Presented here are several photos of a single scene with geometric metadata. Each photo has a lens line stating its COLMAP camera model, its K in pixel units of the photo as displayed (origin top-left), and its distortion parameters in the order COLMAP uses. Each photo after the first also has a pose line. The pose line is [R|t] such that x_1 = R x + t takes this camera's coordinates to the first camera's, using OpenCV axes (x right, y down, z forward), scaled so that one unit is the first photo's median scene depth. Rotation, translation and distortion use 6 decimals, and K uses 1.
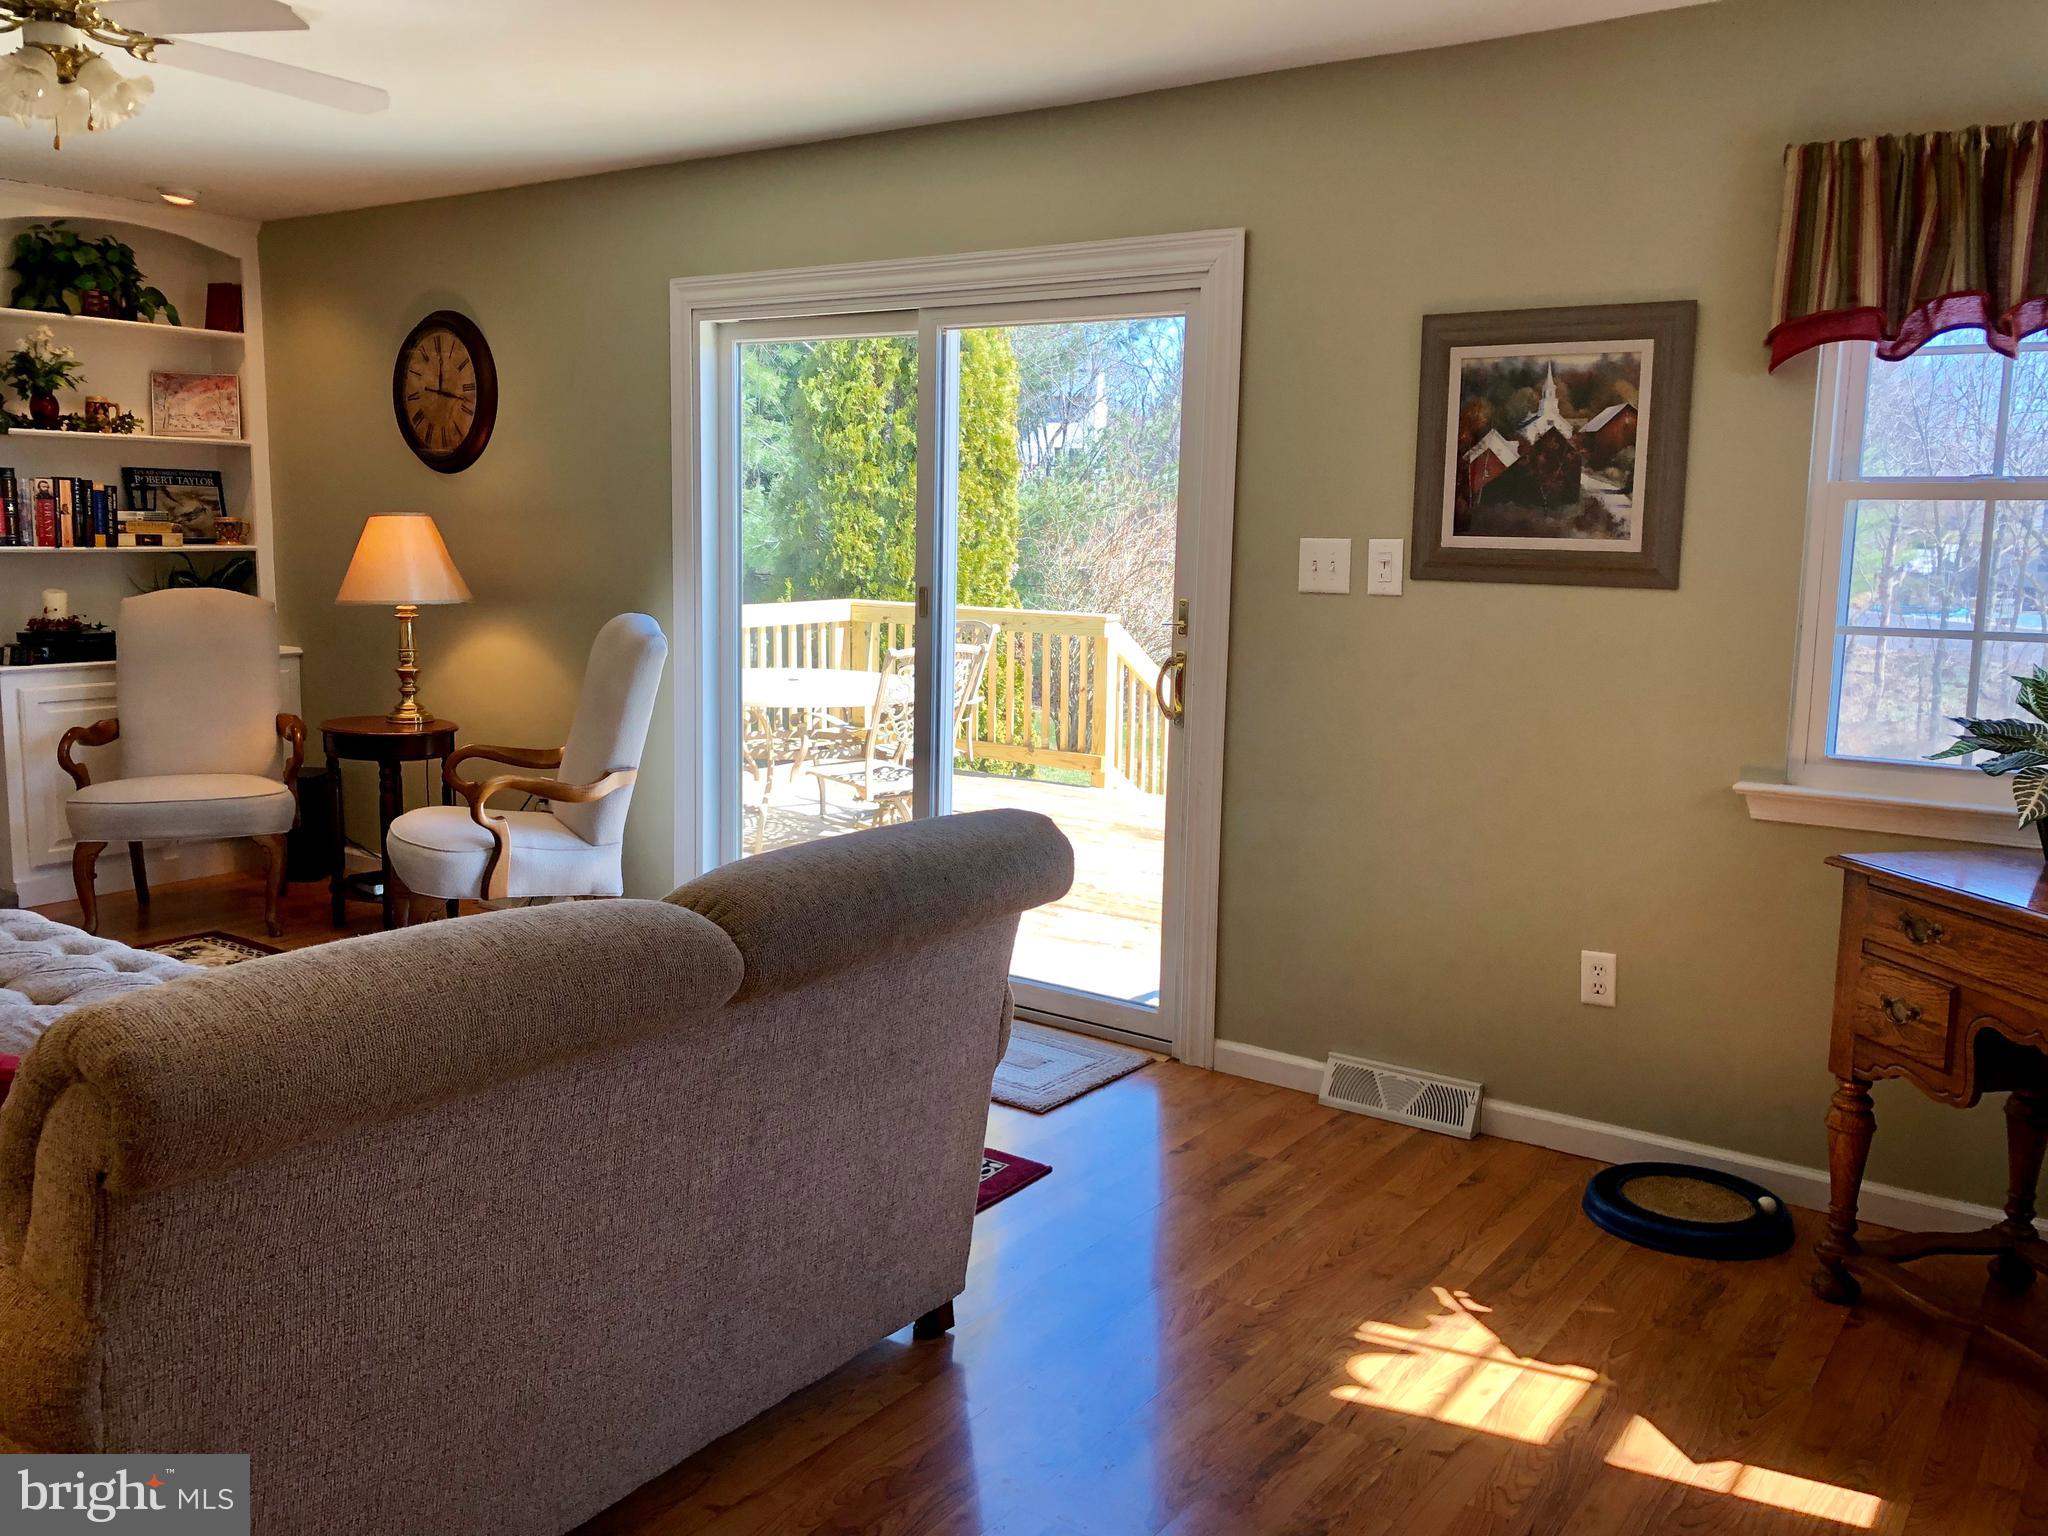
lens RADIAL K [[1691.4, 0, 1021.6], [0, 1691.4, 714.3], [0, 0, 1]] dist [-0.006898, 0.003143]
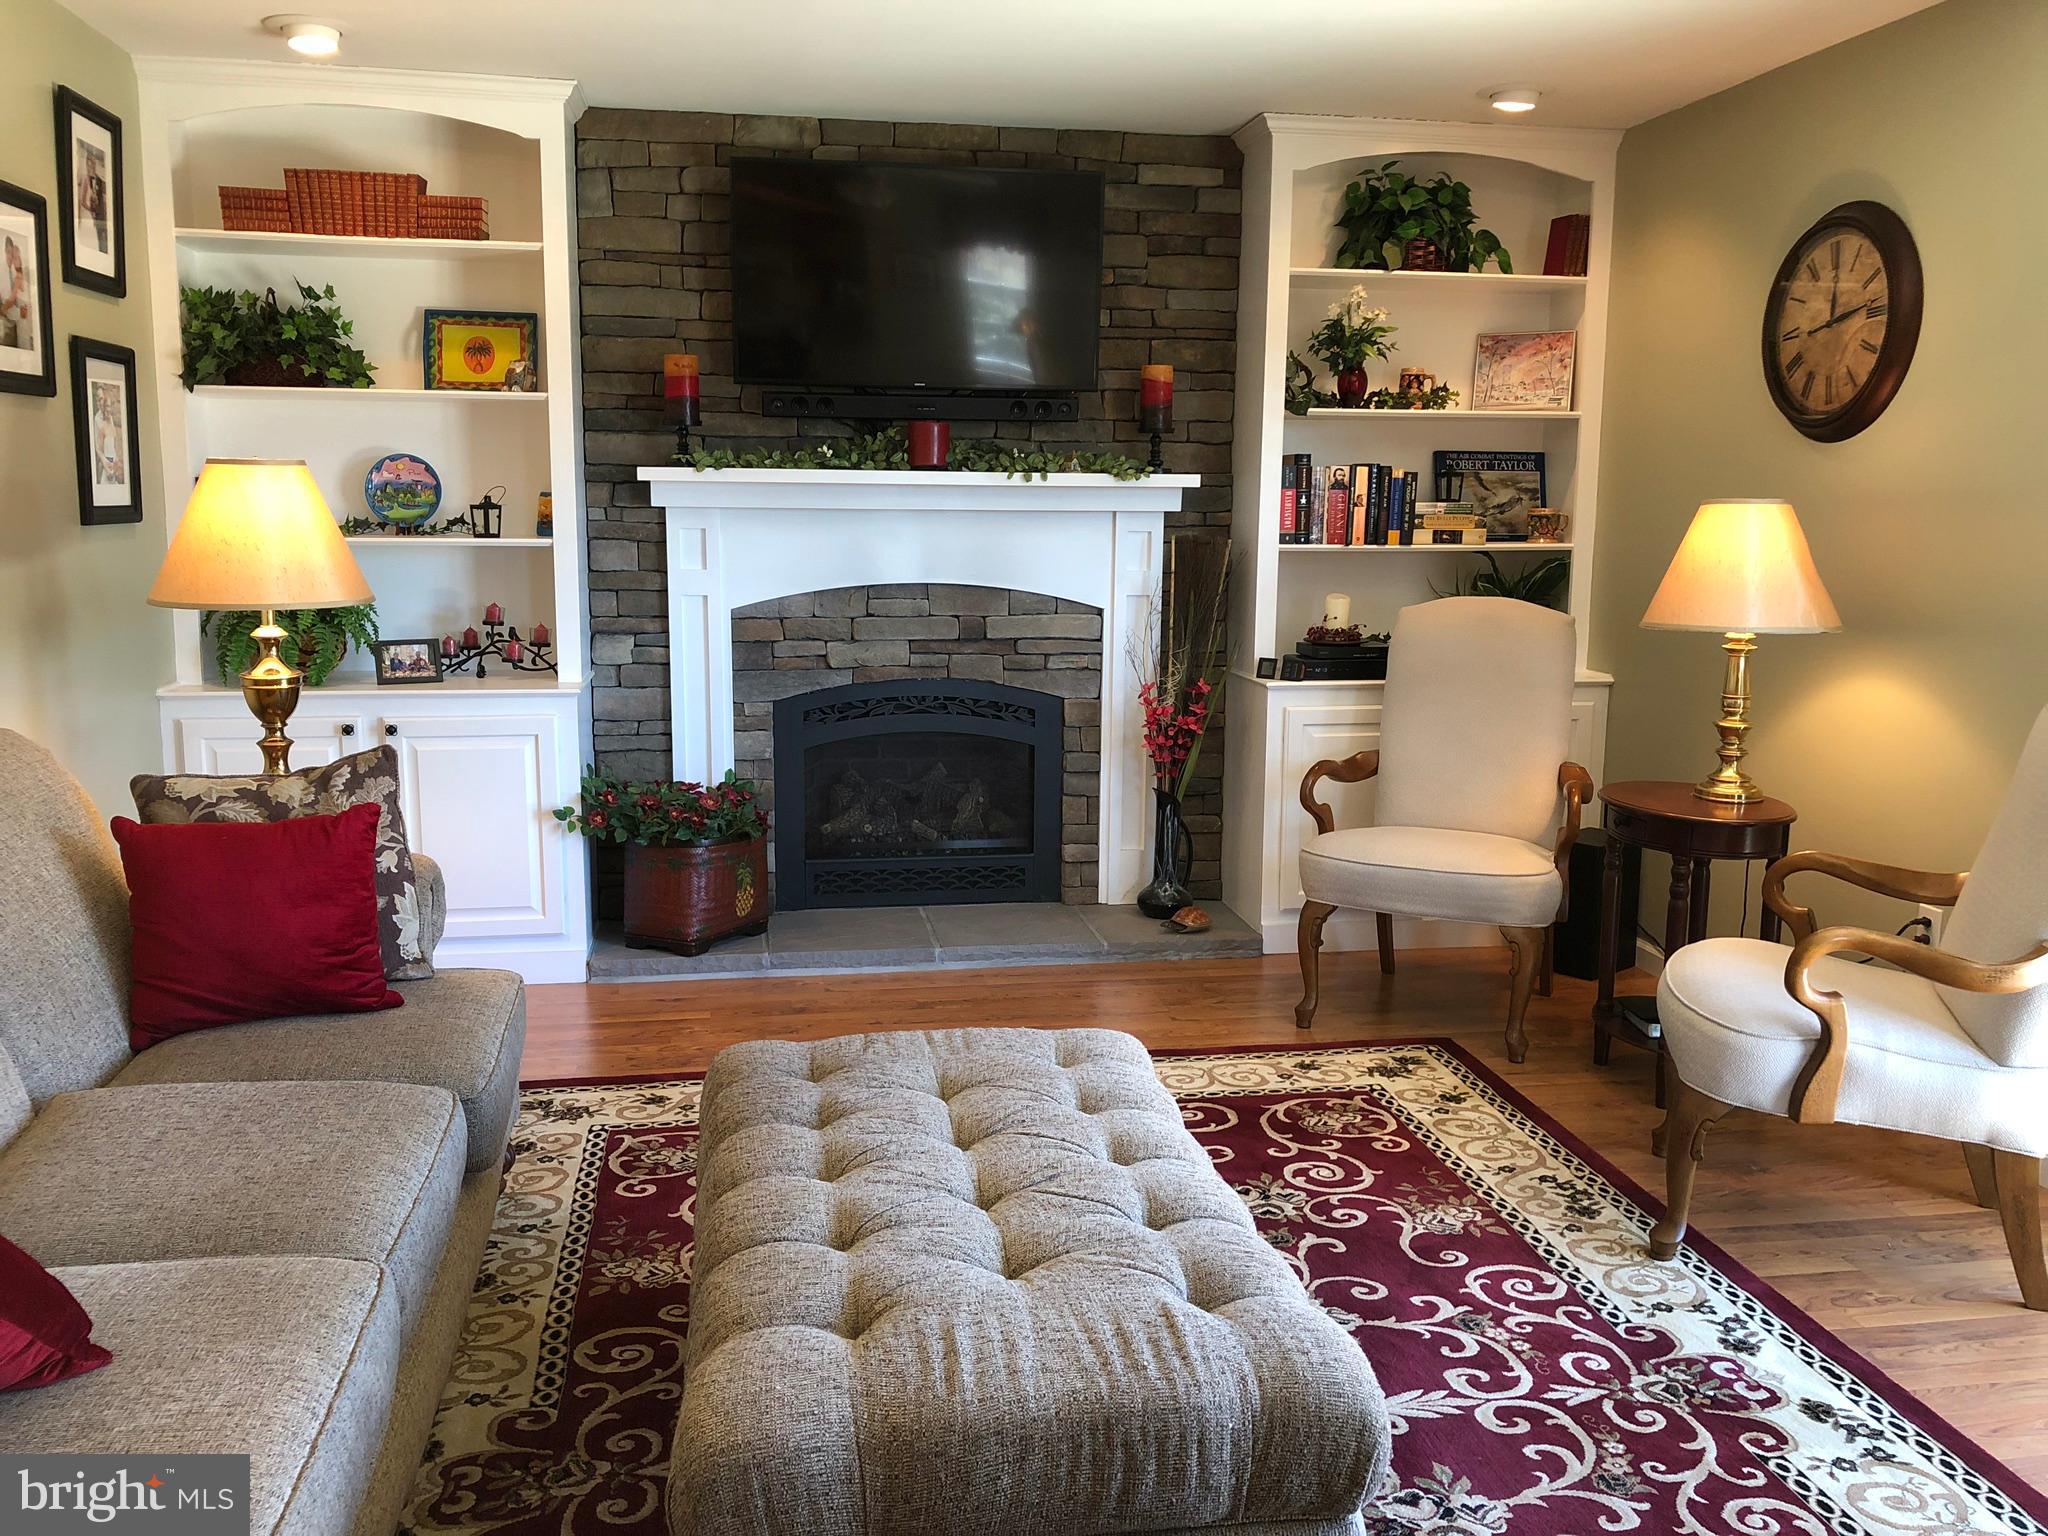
lens RADIAL K [[1675.4, 0, 1024.0], [0, 1675.4, 768.0], [0, 0, 1]] dist [0.039178, -0.018000]
pose [[0.706206, 0.103137, -0.700454, -0.071618], [-0.077854, 0.994646, 0.067961, -0.030334], [0.703712, 0.006539, 0.710455, 0.269091]]
